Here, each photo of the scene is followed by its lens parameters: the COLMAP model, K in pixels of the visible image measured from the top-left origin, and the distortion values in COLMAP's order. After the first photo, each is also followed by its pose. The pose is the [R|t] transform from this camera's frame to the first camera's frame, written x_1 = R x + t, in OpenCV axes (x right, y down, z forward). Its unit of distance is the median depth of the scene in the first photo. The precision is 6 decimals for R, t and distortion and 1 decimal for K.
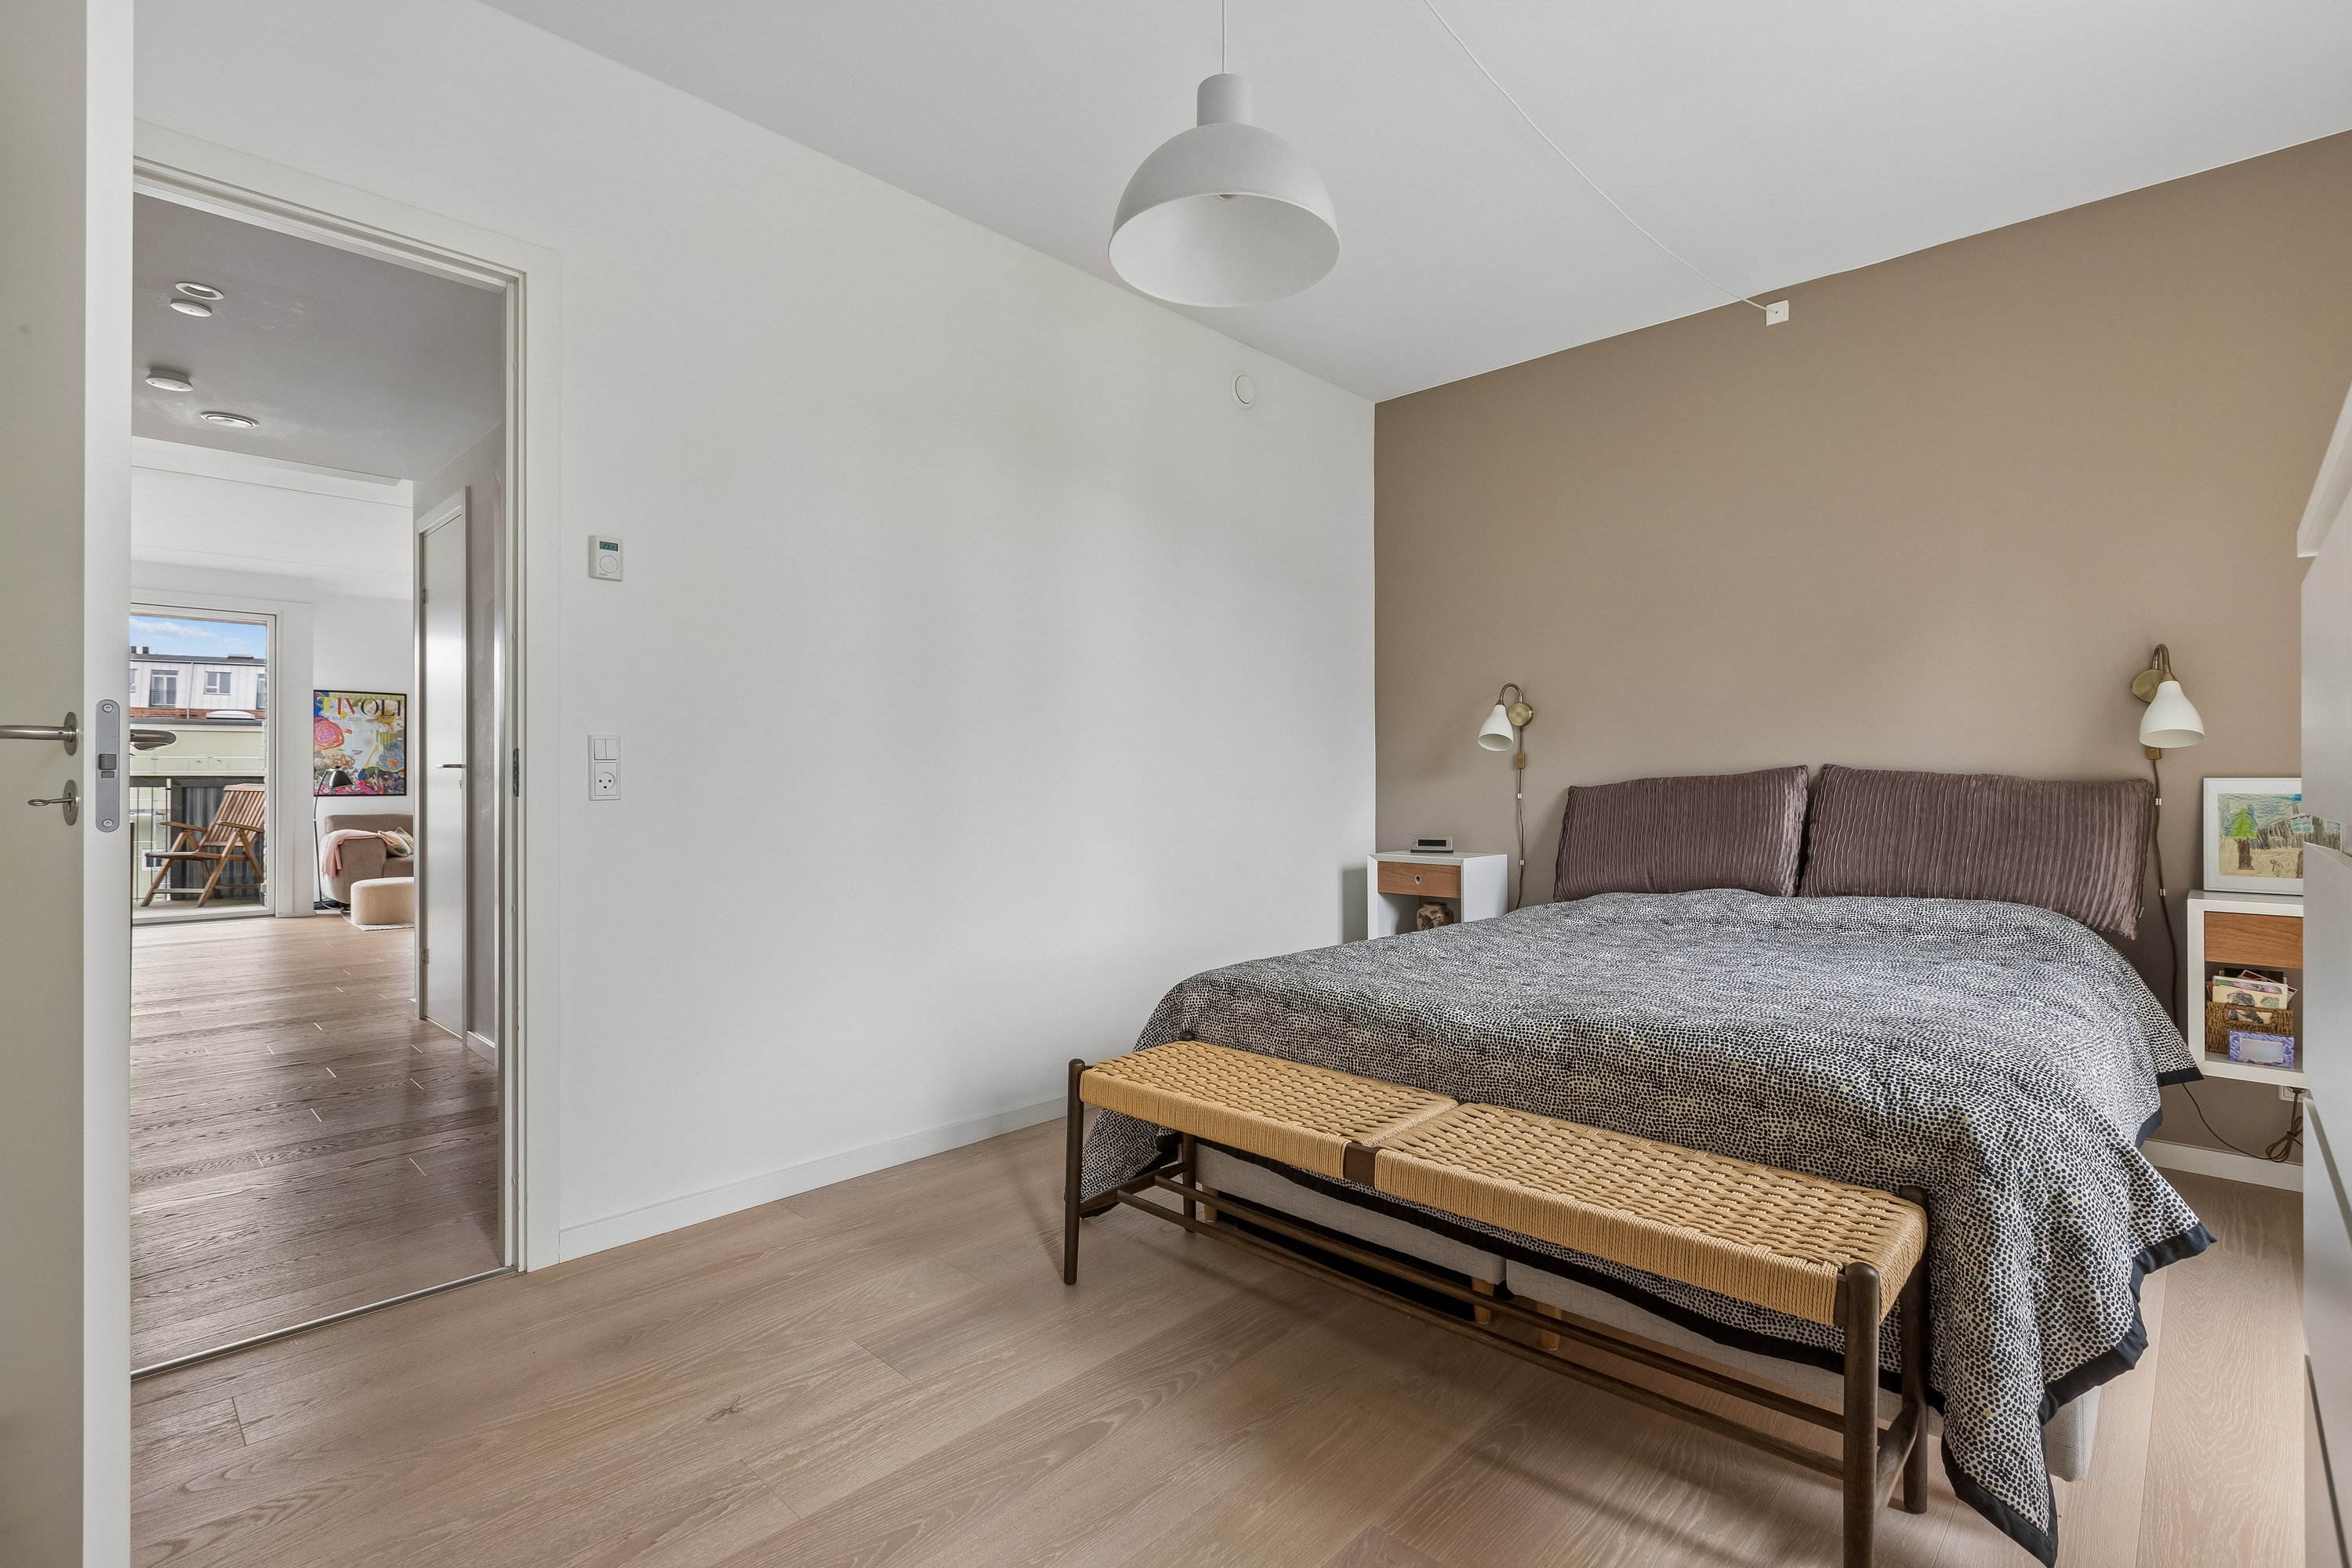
lens RADIAL K [[1078.9, 0, 1179.5], [0, 1078.9, 774.6], [0, 0, 1]] dist [-0.002571, -0.000359]
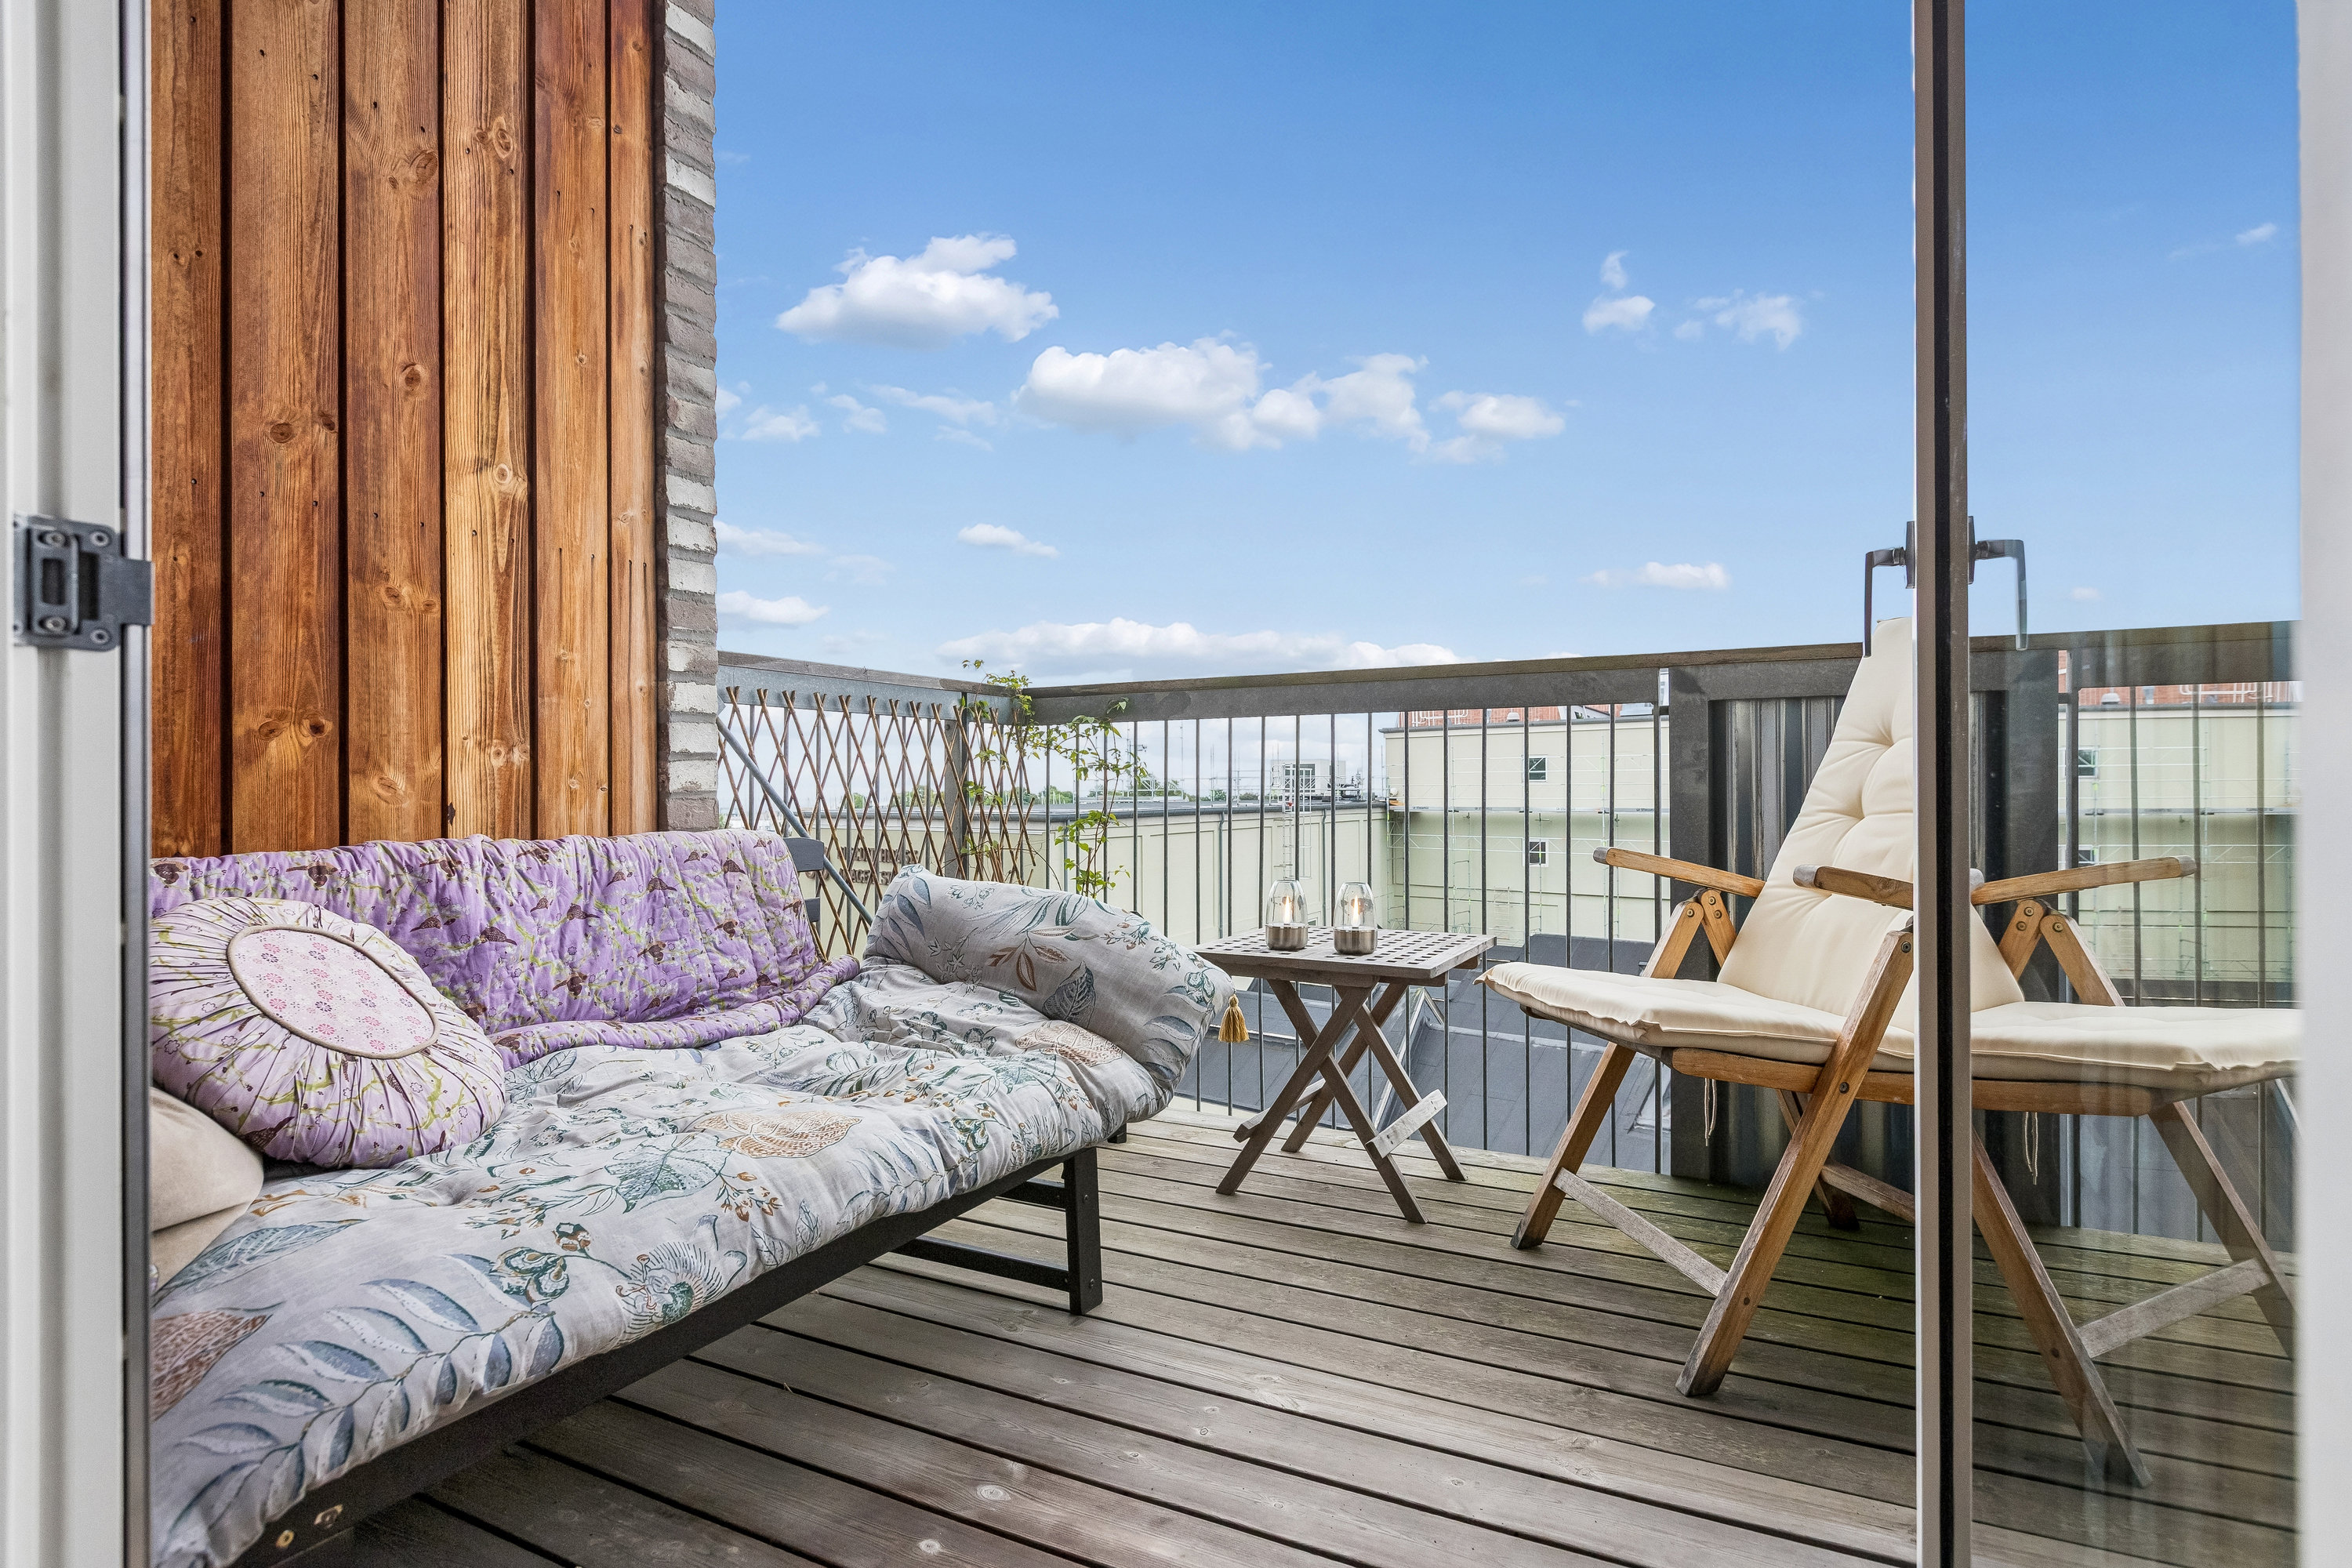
lens RADIAL K [[1186.3, 0, 1182.2], [0, 1186.3, 792.6], [0, 0, 1]] dist [-0.000900, 0.000154]
pose [[0.268336, 0.003649, -0.963319, -0.740087], [0.007973, 0.999950, 0.006008, 0.029994], [0.963292, -0.009293, 0.268293, 0.855492]]
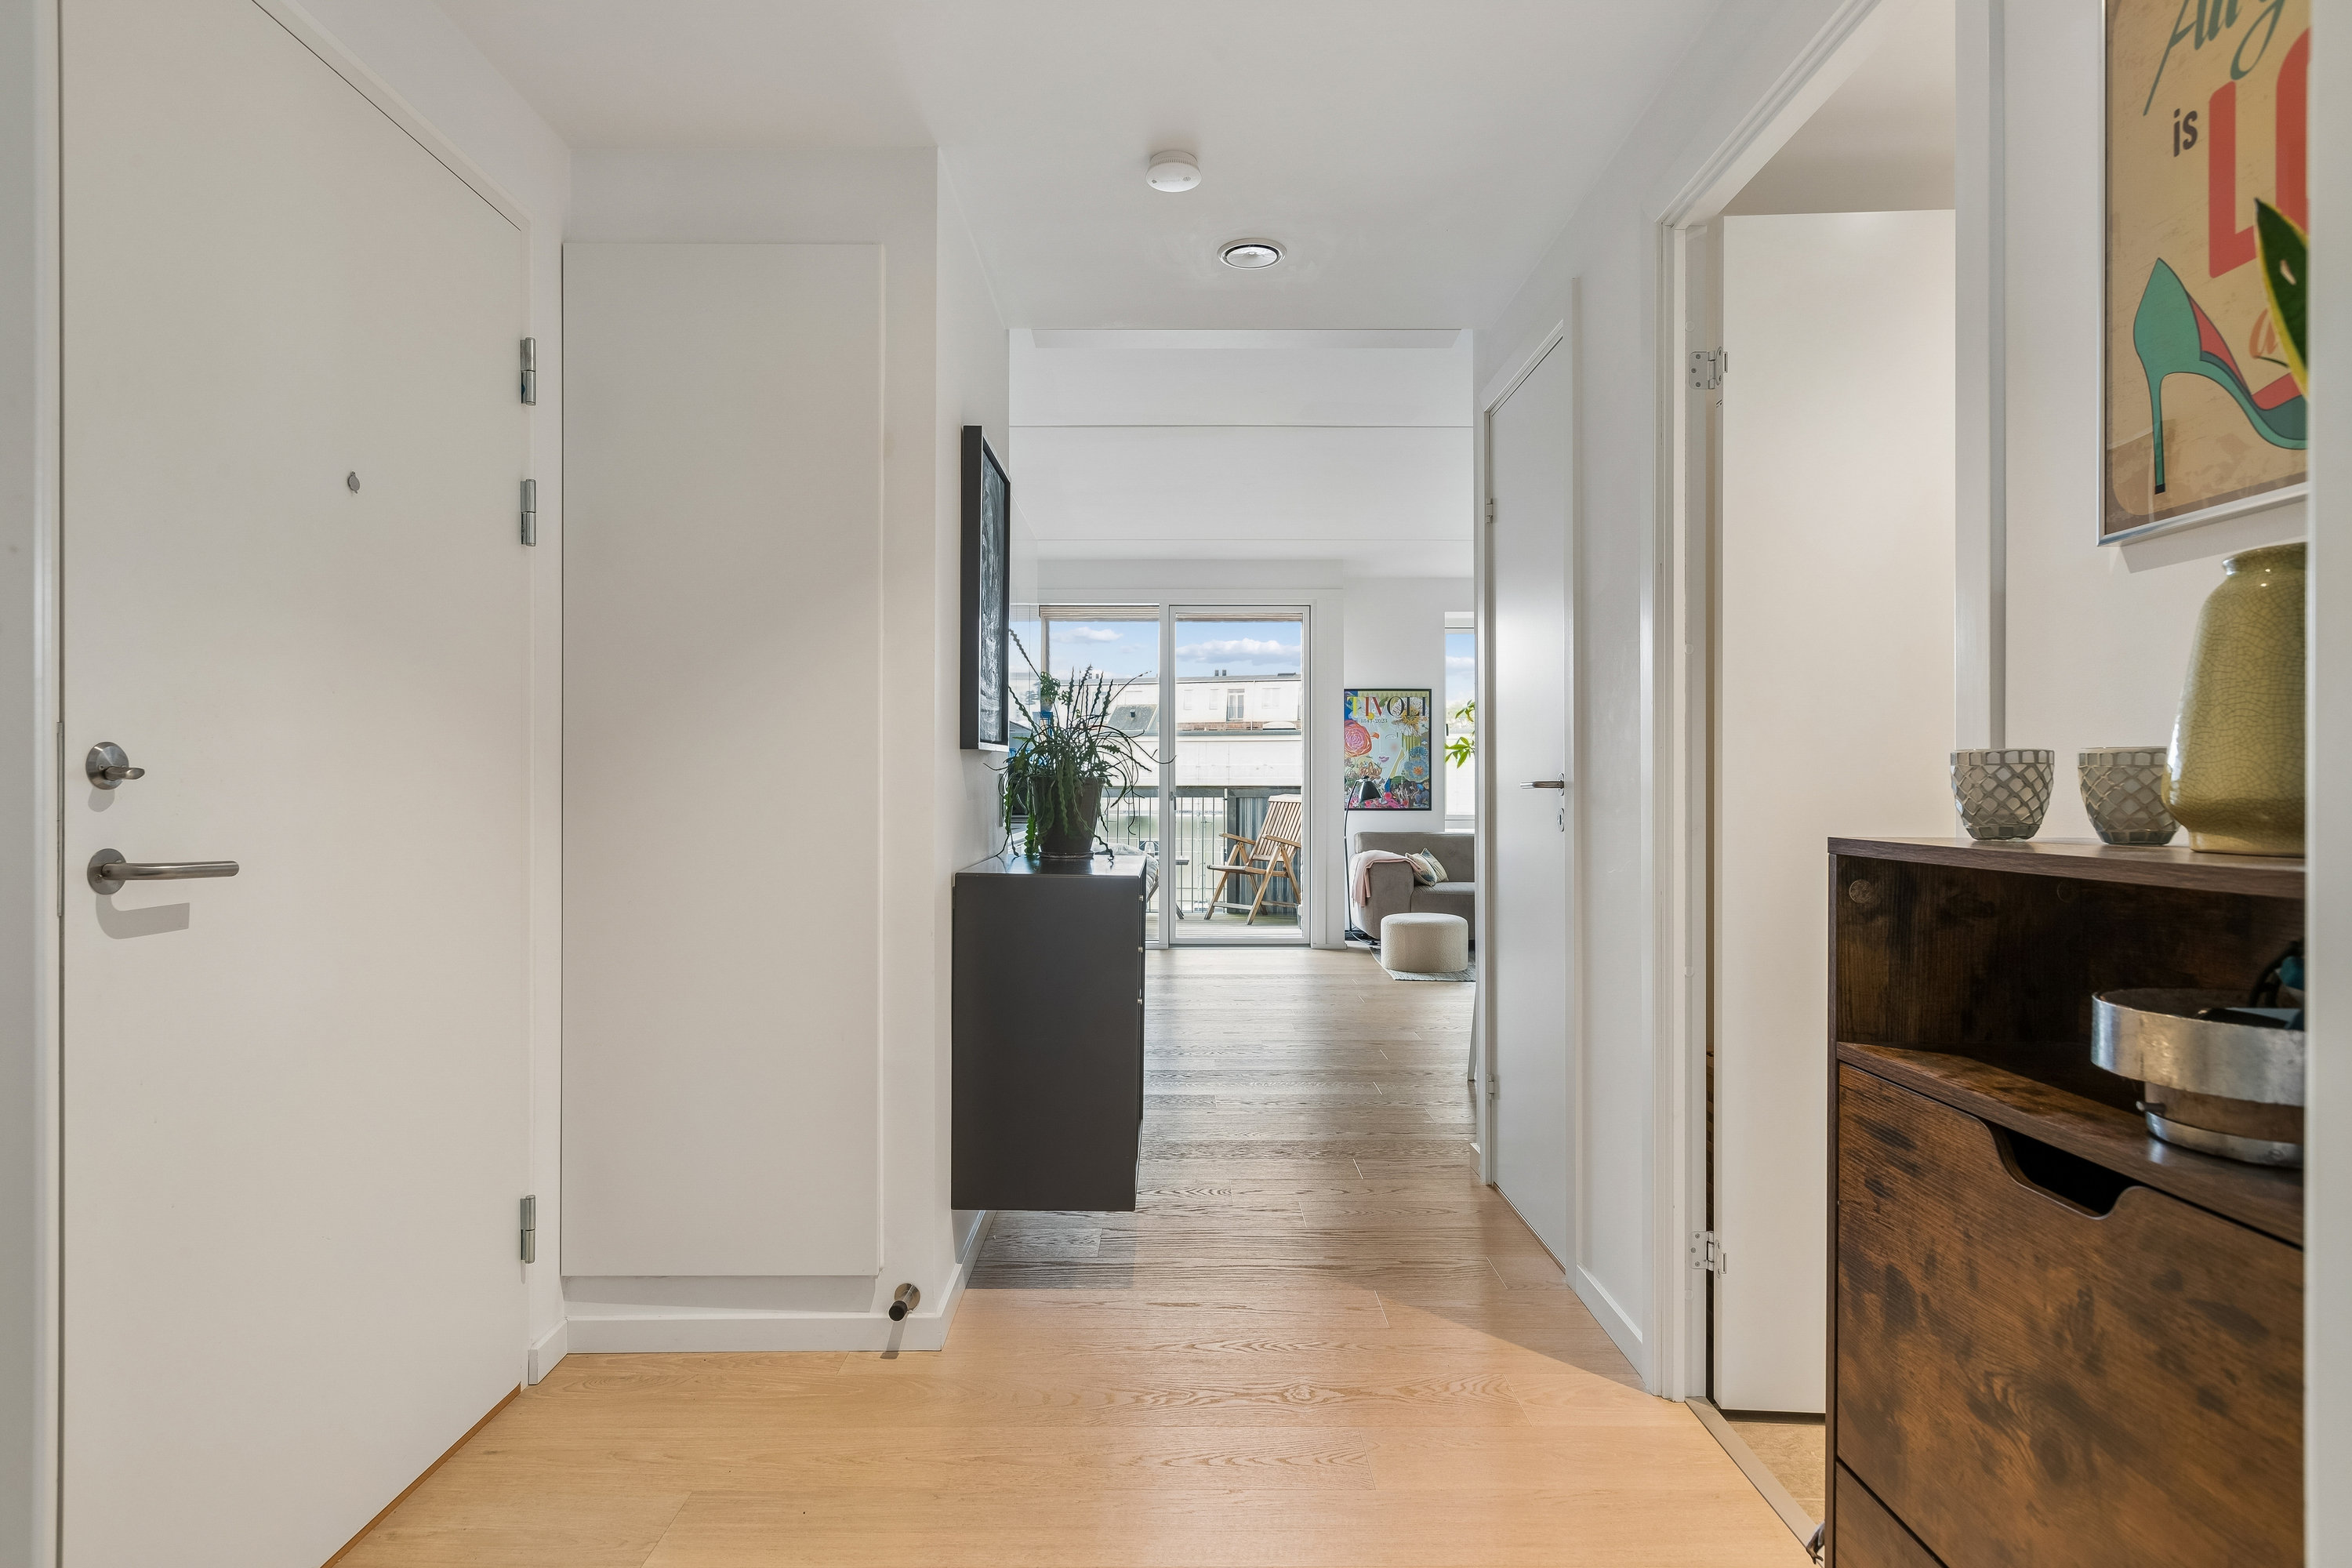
lens RADIAL K [[1263.1, 0, 1178.8], [0, 1263.1, 771.6], [0, 0, 1]] dist [0.004559, 0.000094]
pose [[0.694452, -0.005294, -0.719519, -0.150255], [0.000807, 0.999978, -0.006579, -0.004442], [0.719538, 0.003988, 0.694441, 0.180357]]
